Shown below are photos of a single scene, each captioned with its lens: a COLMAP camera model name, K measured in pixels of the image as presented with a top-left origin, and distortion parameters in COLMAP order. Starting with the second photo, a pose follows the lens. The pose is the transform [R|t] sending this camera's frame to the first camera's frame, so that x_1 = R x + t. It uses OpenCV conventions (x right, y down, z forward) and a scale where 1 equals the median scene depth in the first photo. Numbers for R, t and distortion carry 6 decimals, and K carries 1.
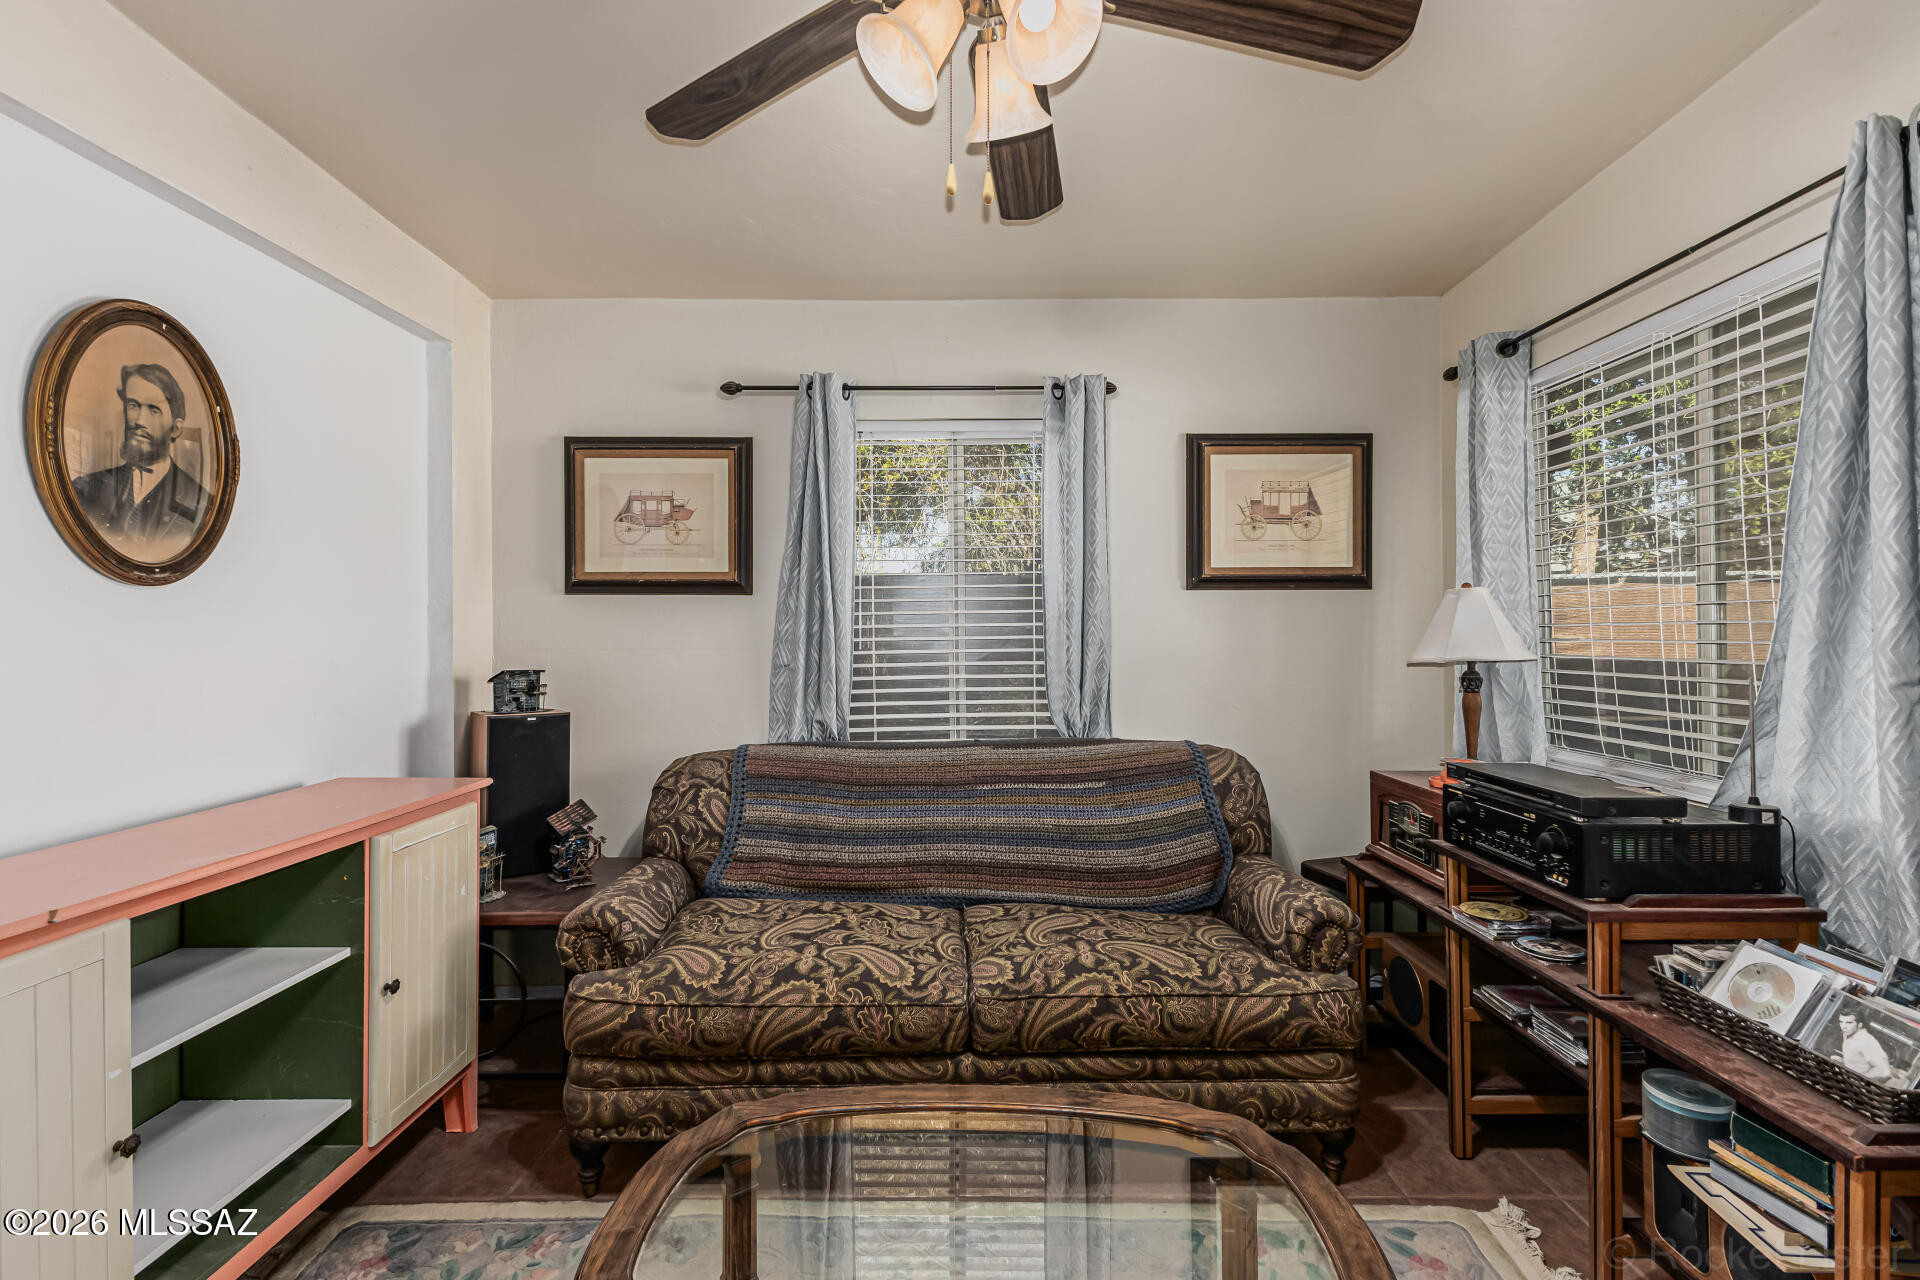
lens RADIAL K [[830.1, 0, 959.5], [0, 830.1, 629.6], [0, 0, 1]] dist [0.011219, -0.001796]
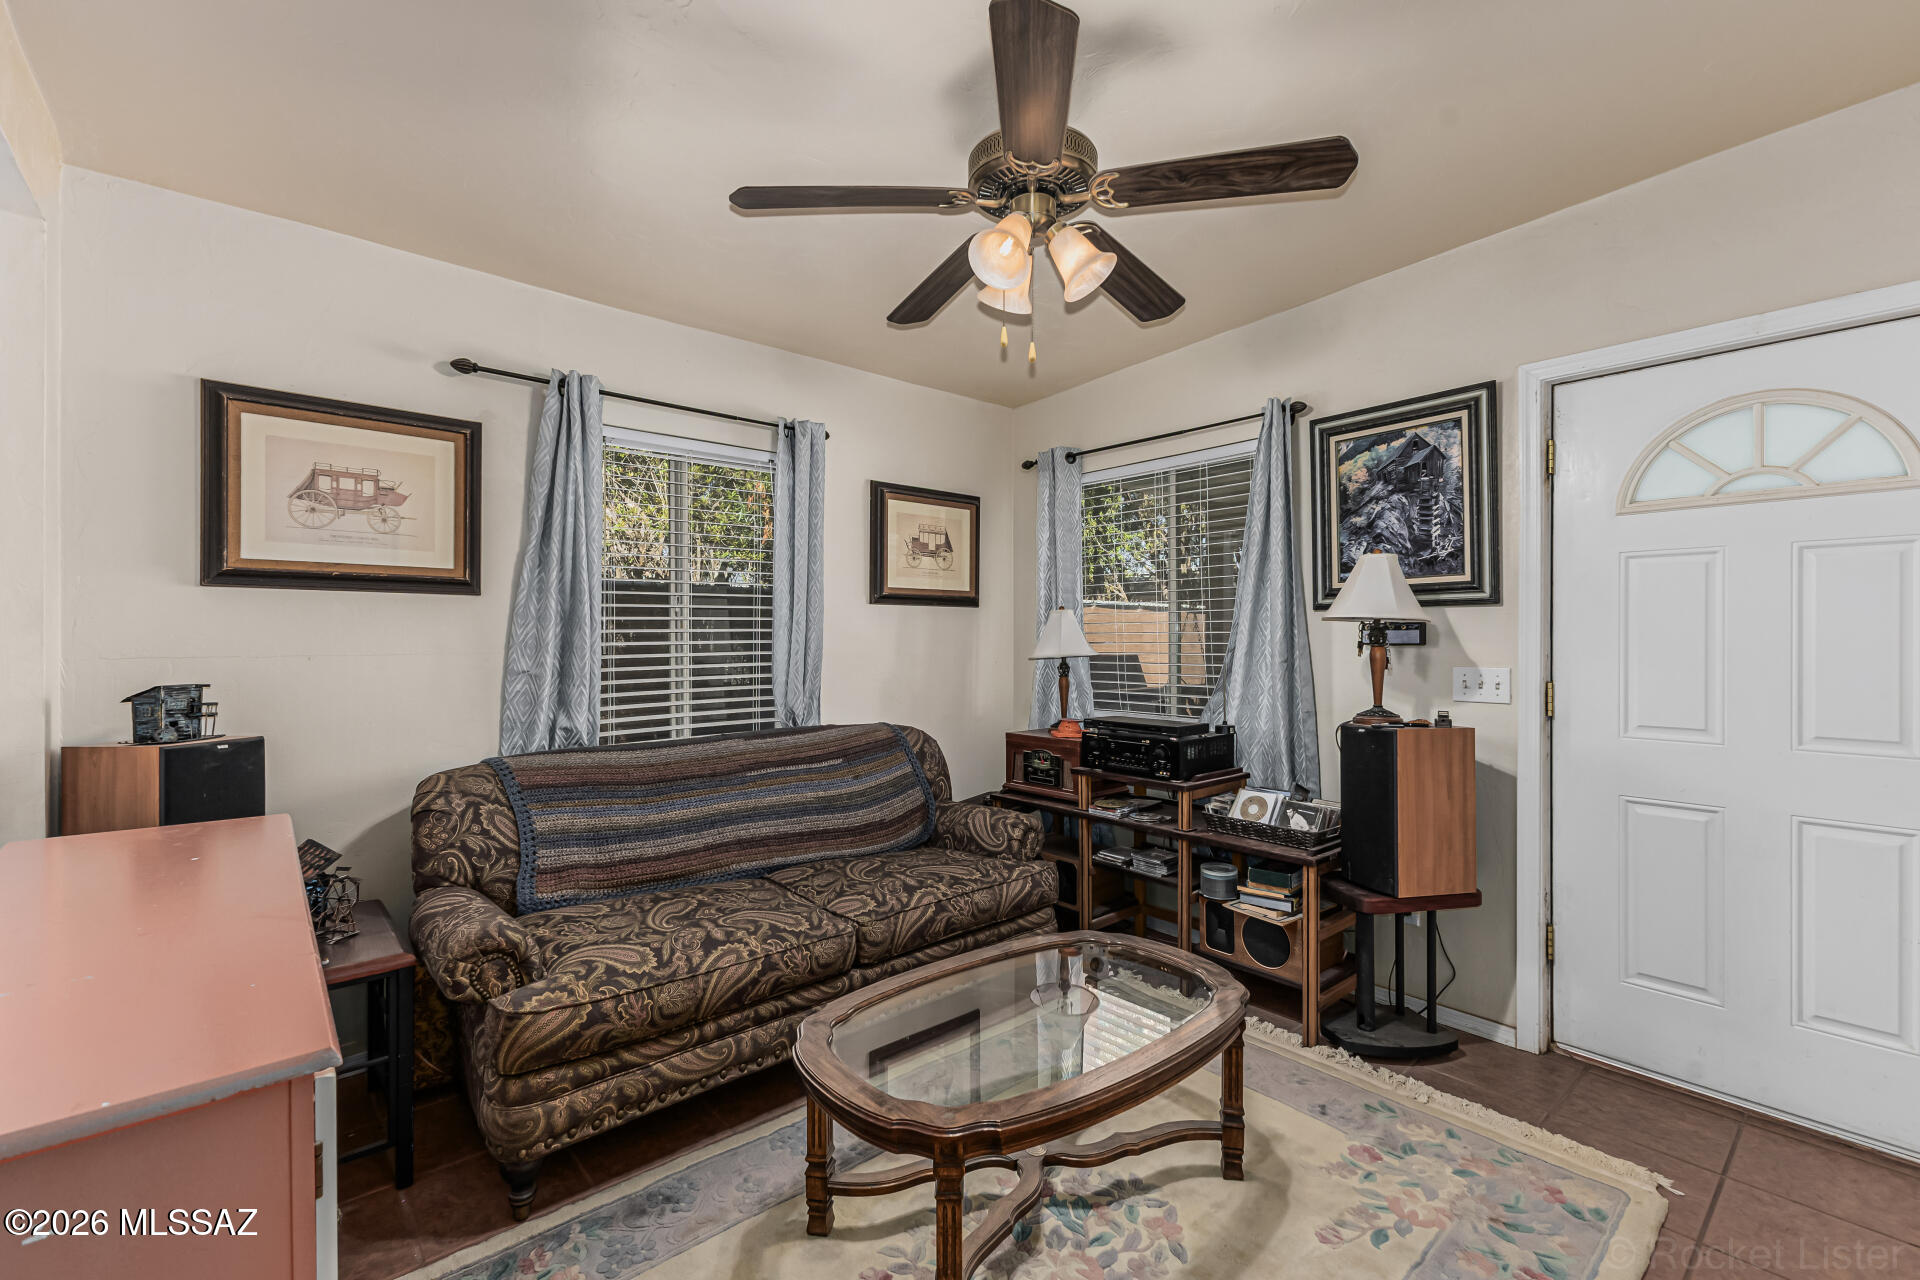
lens RADIAL K [[830.1, 0, 957.7], [0, 830.1, 641.1], [0, 0, 1]] dist [0.011219, -0.001796]
pose [[0.751814, -0.000059, 0.659375, -0.536162], [-0.004866, 0.999972, 0.005638, 0.000977], [-0.659357, -0.007447, 0.751793, -0.041054]]
